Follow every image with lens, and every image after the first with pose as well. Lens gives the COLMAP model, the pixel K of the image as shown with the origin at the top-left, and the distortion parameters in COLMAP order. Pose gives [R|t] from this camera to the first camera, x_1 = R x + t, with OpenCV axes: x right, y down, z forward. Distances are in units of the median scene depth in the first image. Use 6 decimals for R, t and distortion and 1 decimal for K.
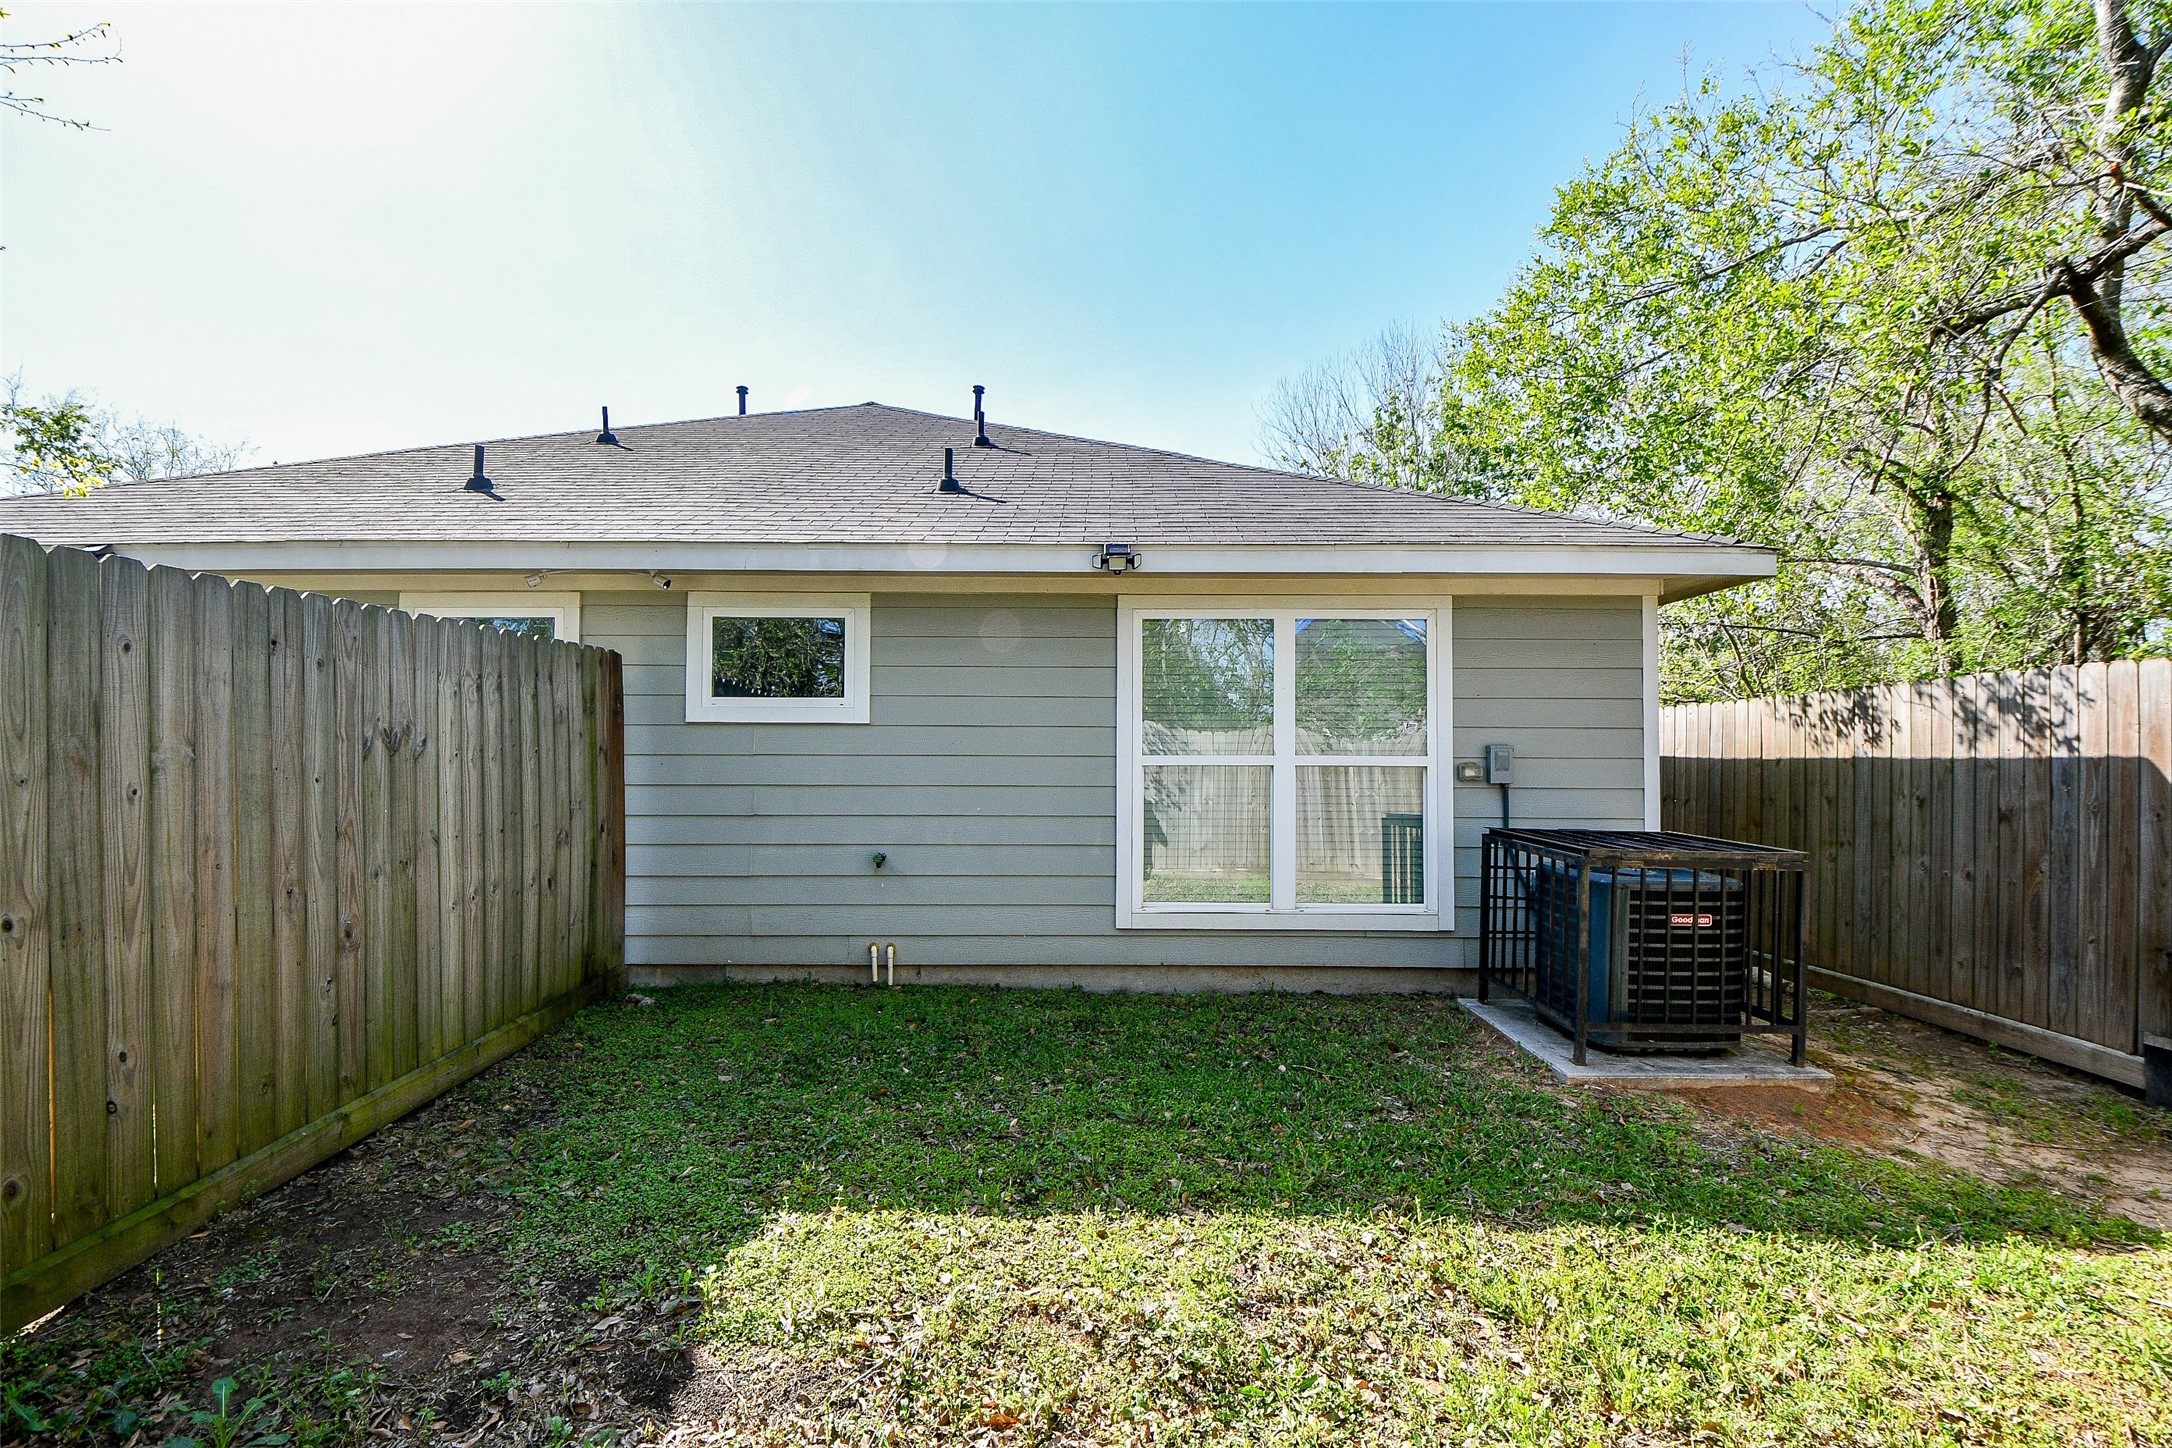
lens RADIAL K [[960.5, 0, 1102.0], [0, 960.5, 723.8], [0, 0, 1]] dist [0.019775, -0.021510]
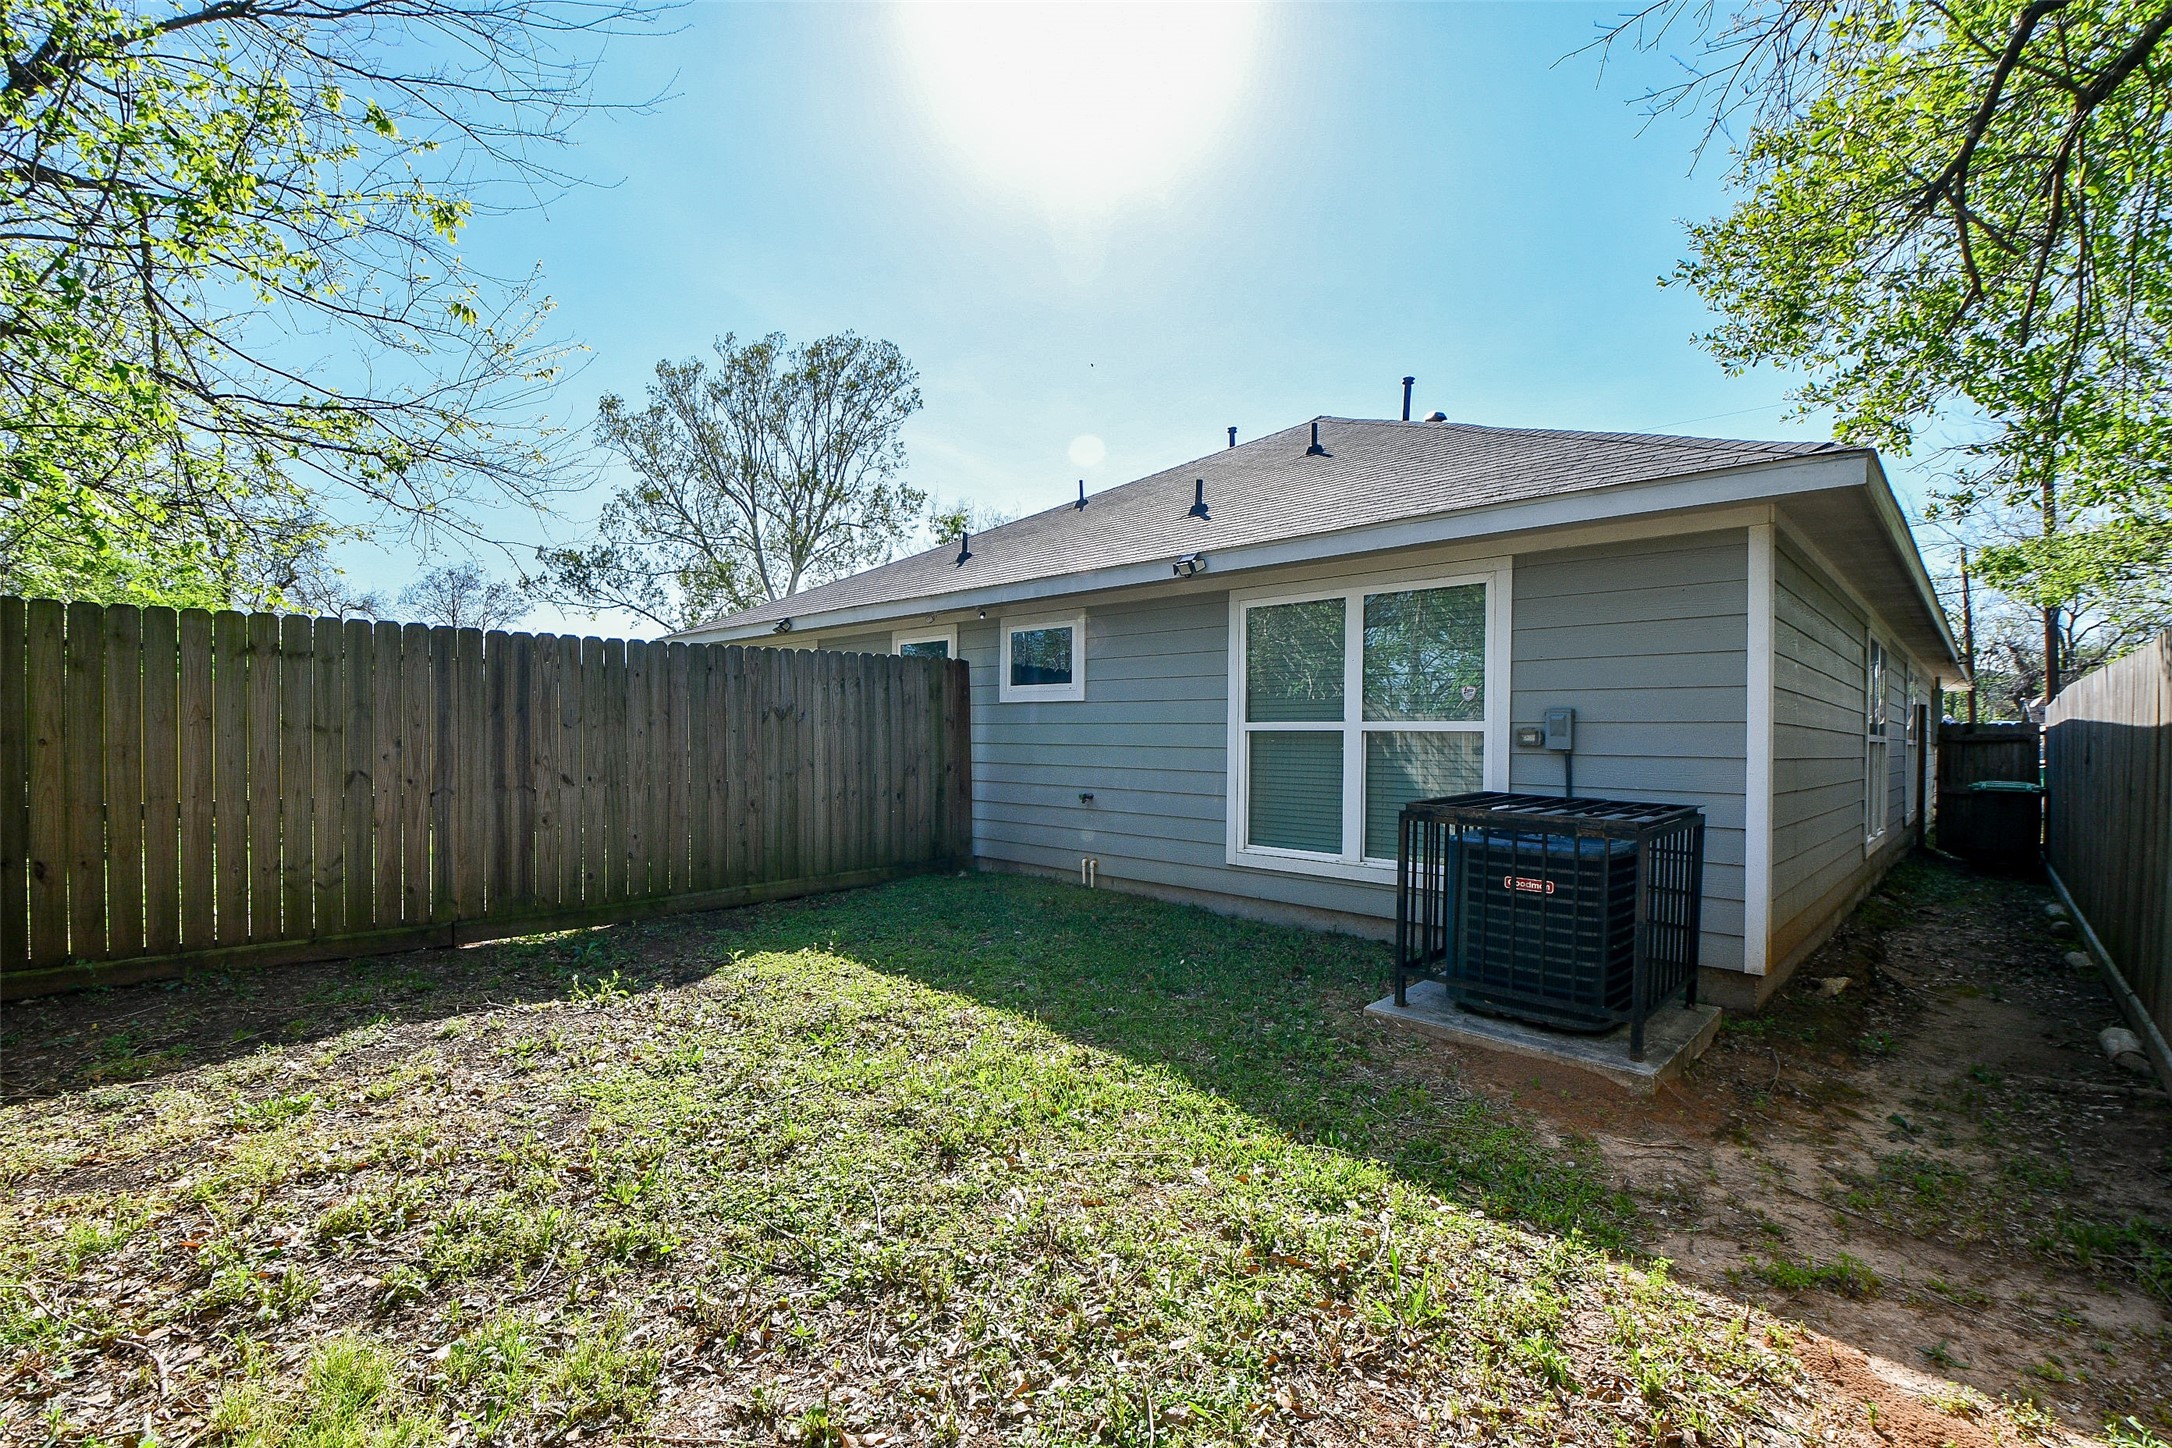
lens RADIAL K [[960.5, 0, 1102.0], [0, 960.5, 723.8], [0, 0, 1]] dist [0.019775, -0.021510]
pose [[0.713149, -0.006119, -0.700986, 0.940385], [0.016691, 0.999827, 0.008253, 0.027573], [0.700814, -0.017586, 0.713127, 0.024672]]
